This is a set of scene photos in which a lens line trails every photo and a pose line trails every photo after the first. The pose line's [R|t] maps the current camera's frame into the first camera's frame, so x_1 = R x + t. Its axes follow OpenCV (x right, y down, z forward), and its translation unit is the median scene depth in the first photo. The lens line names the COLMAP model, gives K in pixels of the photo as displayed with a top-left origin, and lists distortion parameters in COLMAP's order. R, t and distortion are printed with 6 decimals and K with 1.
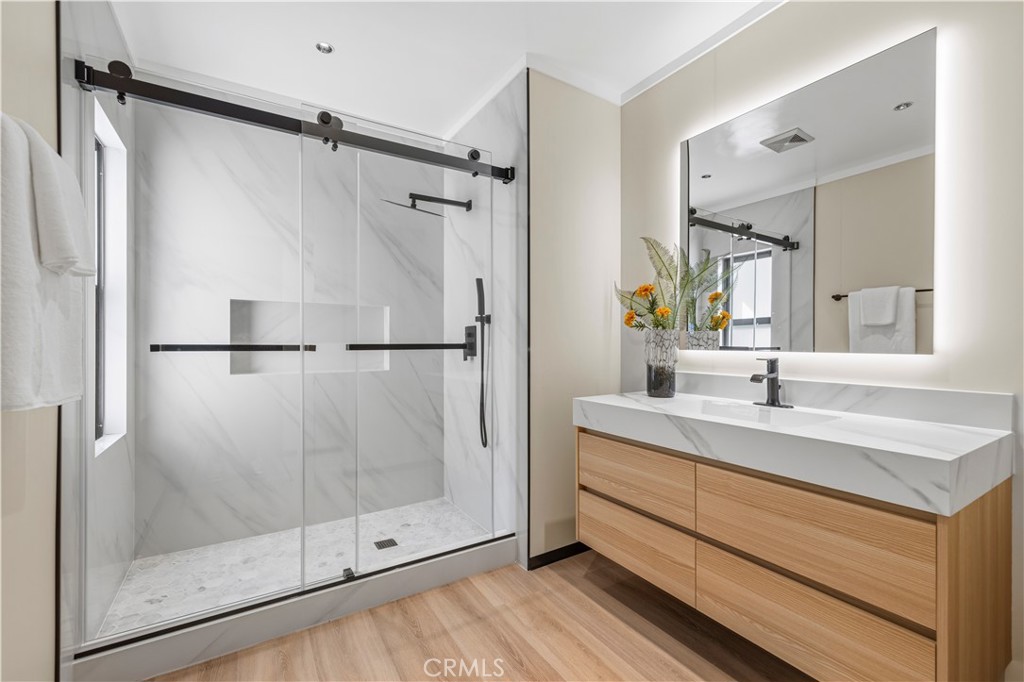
lens RADIAL K [[432.3, 0, 510.8], [0, 432.3, 341.5], [0, 0, 1]] dist [0.008705, -0.001605]
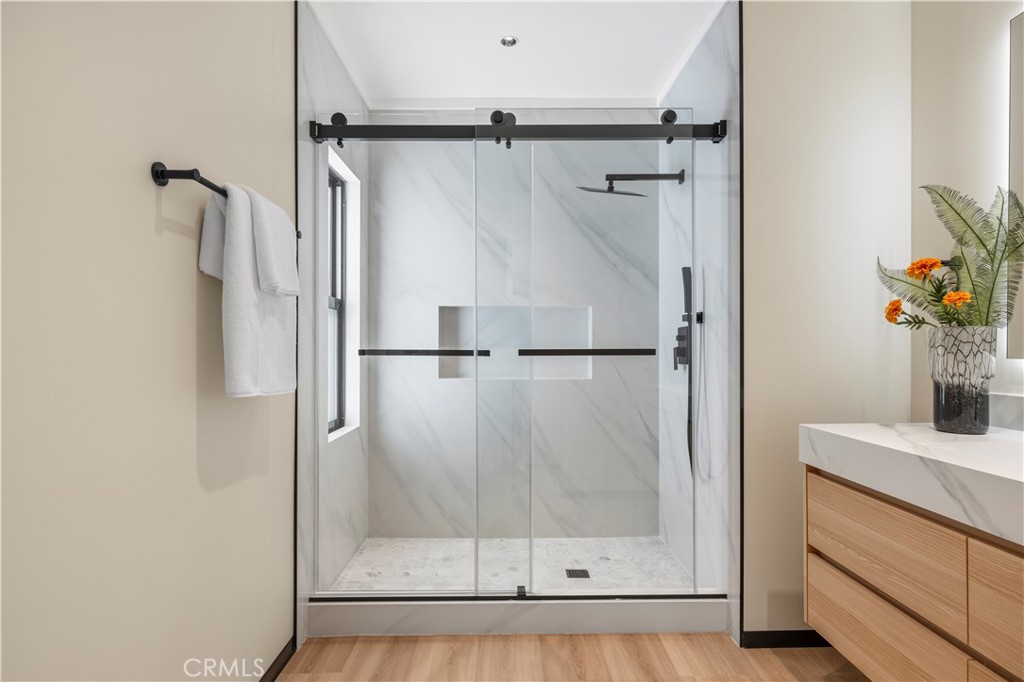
lens RADIAL K [[530.0, 0, 513.2], [0, 530.0, 344.8], [0, 0, 1]] dist [0.003374, 0.001750]
pose [[0.860389, -0.003741, -0.509624, 0.184737], [0.002386, 0.999992, -0.003312, 0.000118], [0.509632, 0.001634, 0.860391, -0.006230]]
